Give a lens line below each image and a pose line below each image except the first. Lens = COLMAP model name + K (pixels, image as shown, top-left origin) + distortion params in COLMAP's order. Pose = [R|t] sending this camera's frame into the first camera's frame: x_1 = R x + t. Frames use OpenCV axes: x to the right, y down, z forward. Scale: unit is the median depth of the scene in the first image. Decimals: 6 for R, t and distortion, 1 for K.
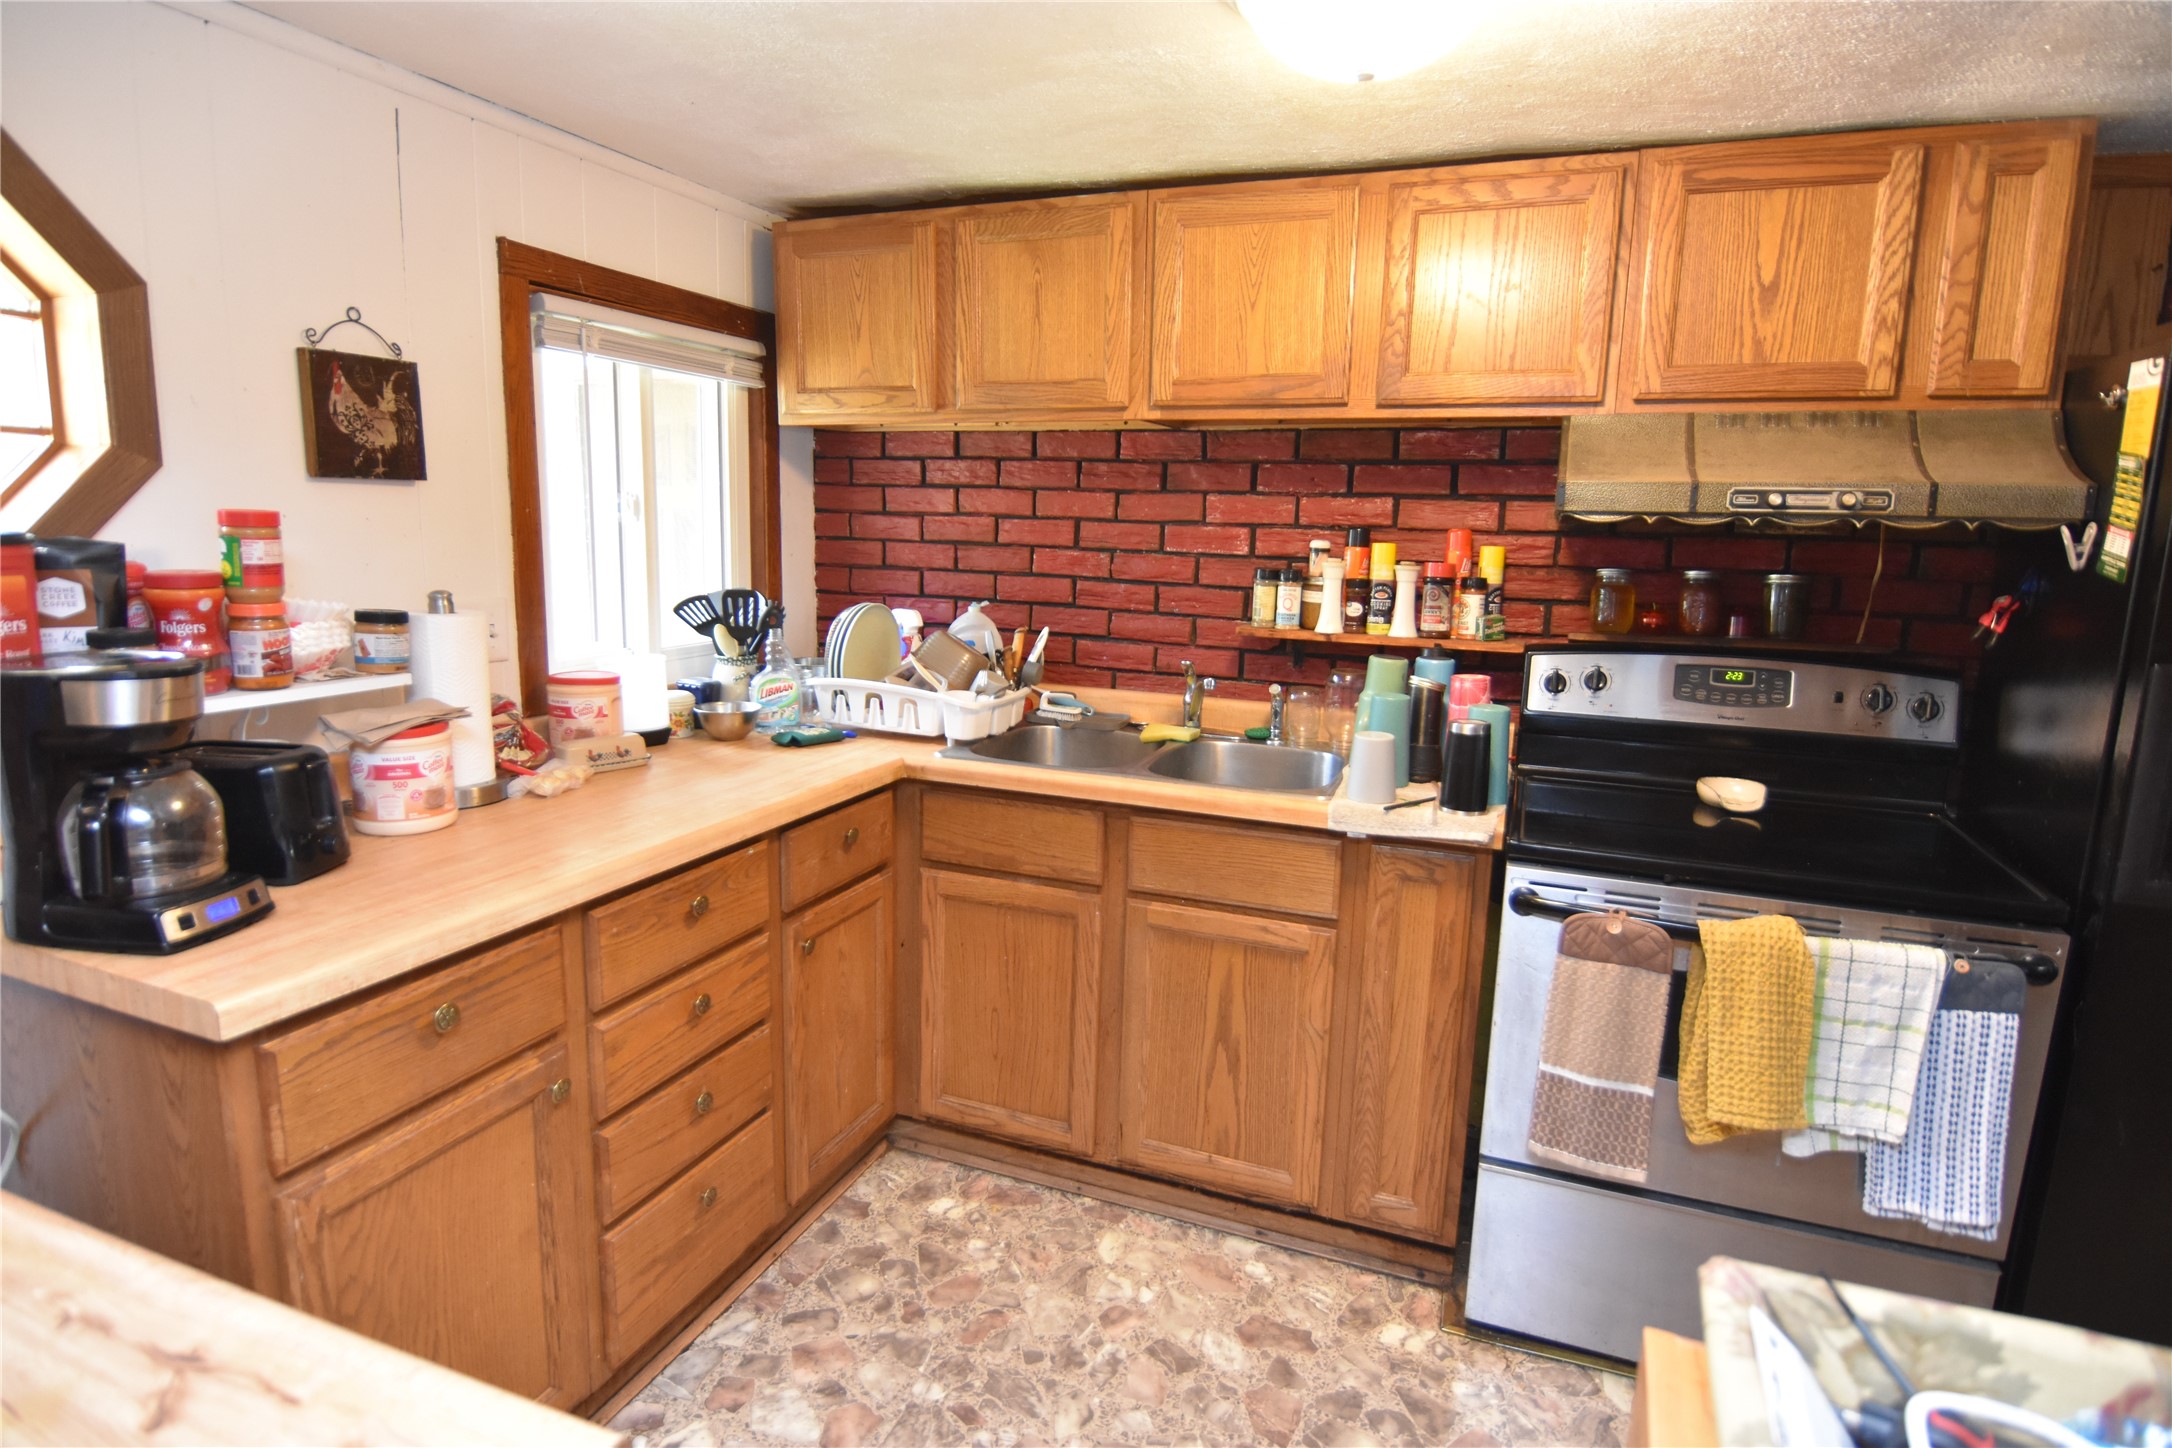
lens RADIAL K [[1149.6, 0, 1078.1], [0, 1149.6, 717.6], [0, 0, 1]] dist [0.004969, -0.021136]
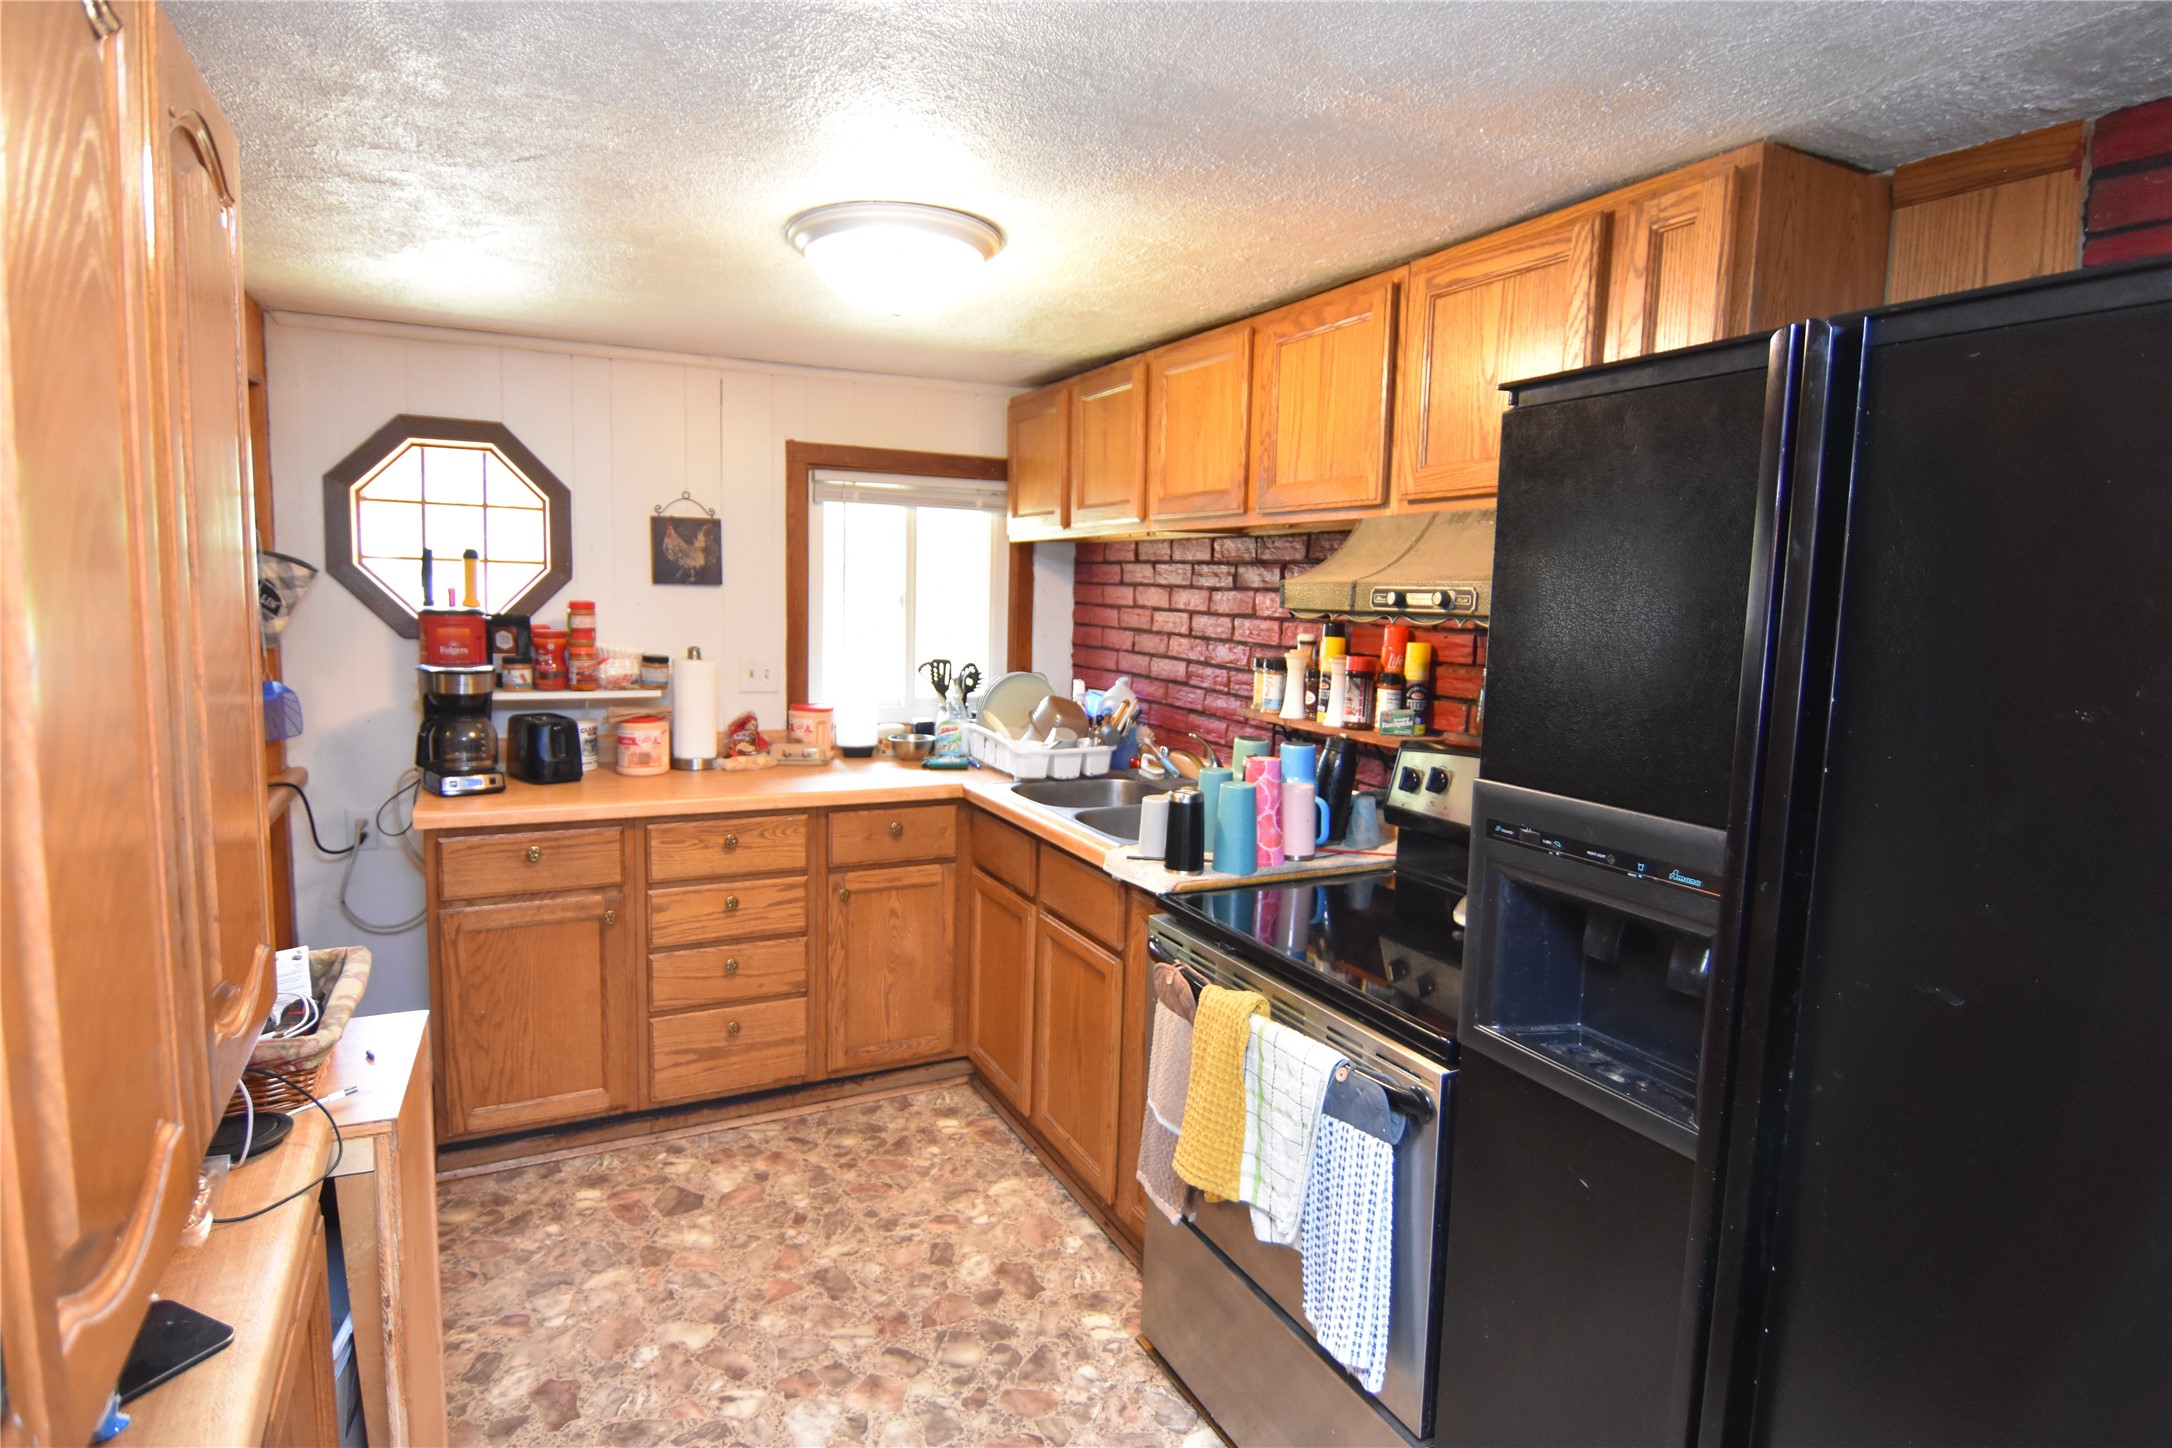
lens RADIAL K [[1149.6, 0, 1078.1], [0, 1149.6, 717.6], [0, 0, 1]] dist [0.004969, -0.021136]
pose [[0.741452, 0.072929, -0.667031, 0.959909], [-0.124465, 0.991773, -0.029917, -0.020230], [0.659362, 0.105204, 0.744429, 0.073175]]
